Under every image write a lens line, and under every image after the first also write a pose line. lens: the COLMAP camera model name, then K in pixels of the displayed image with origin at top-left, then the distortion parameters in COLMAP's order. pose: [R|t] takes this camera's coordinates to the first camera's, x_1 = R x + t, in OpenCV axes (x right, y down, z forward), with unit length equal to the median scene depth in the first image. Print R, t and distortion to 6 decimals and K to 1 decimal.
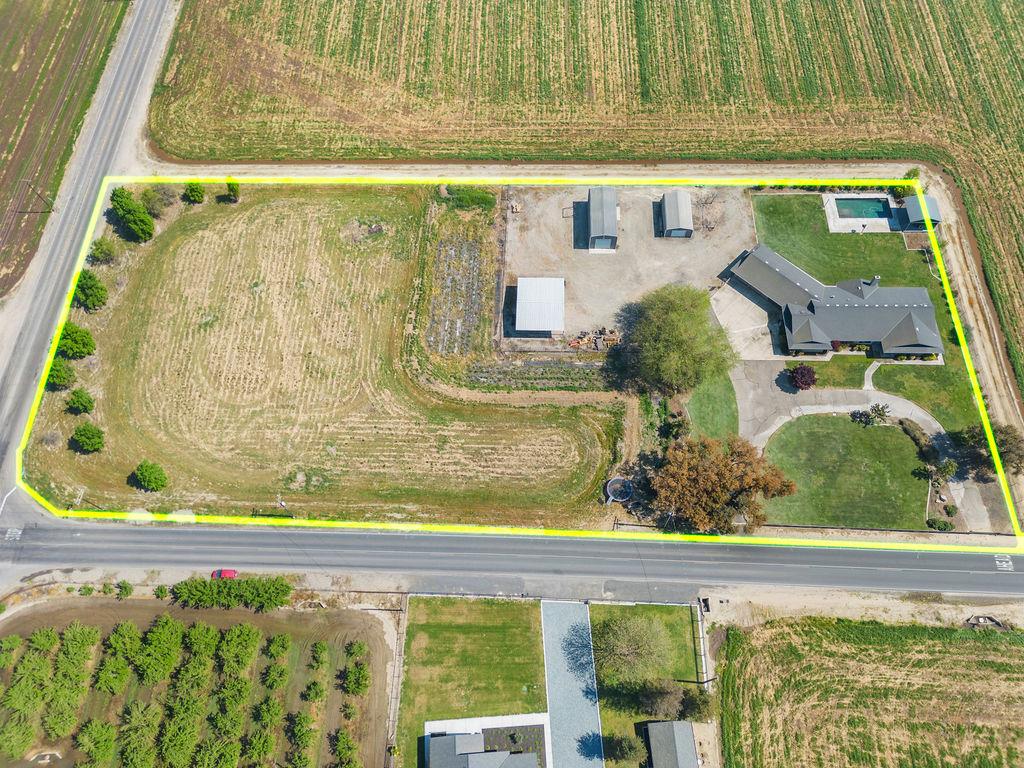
lens RADIAL K [[714.4, 0, 508.5], [0, 714.4, 383.5], [0, 0, 1]] dist [0.072336, -0.066372]
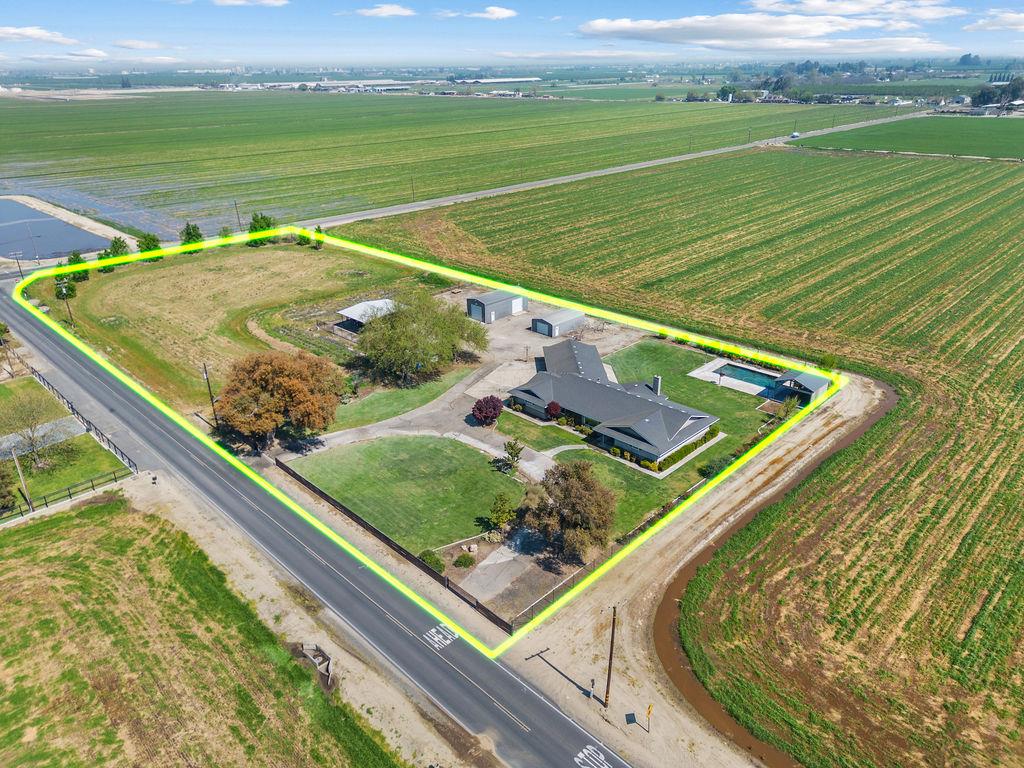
lens RADIAL K [[714.4, 0, 508.5], [0, 714.4, 383.5], [0, 0, 1]] dist [0.072336, -0.066372]
pose [[0.731272, 0.290288, -0.617232, 0.876791], [-0.610027, 0.683163, -0.401440, 0.265301], [0.305137, 0.670090, 0.676662, 0.445075]]
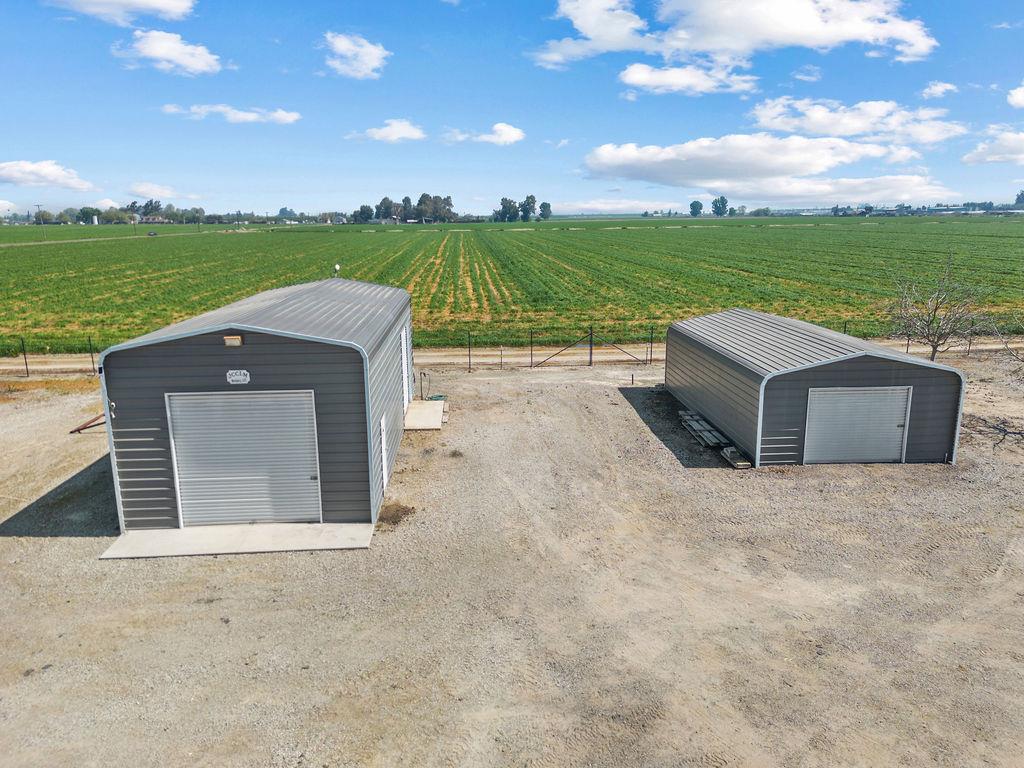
lens RADIAL K [[714.4, 0, 508.5], [0, 714.4, 383.5], [0, 0, 1]] dist [0.072336, -0.066372]
pose [[0.996174, -0.005218, 0.087231, 0.176007], [0.070207, 0.642172, -0.763338, -0.126924], [-0.052034, 0.766542, 0.640082, 1.001848]]
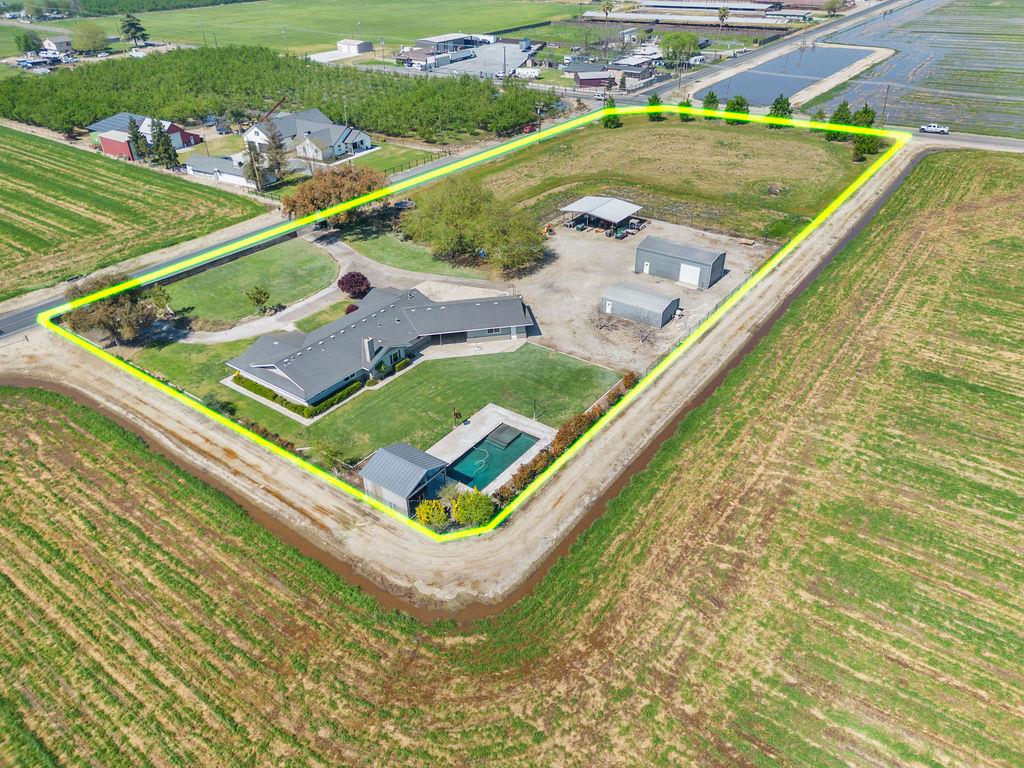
lens RADIAL K [[714.4, 0, 508.5], [0, 714.4, 383.5], [0, 0, 1]] dist [0.072336, -0.066372]
pose [[-0.571469, 0.470750, -0.672174, 0.892860], [-0.715160, 0.116014, 0.689265, -0.675228], [0.402453, 0.874606, 0.270363, 0.923765]]
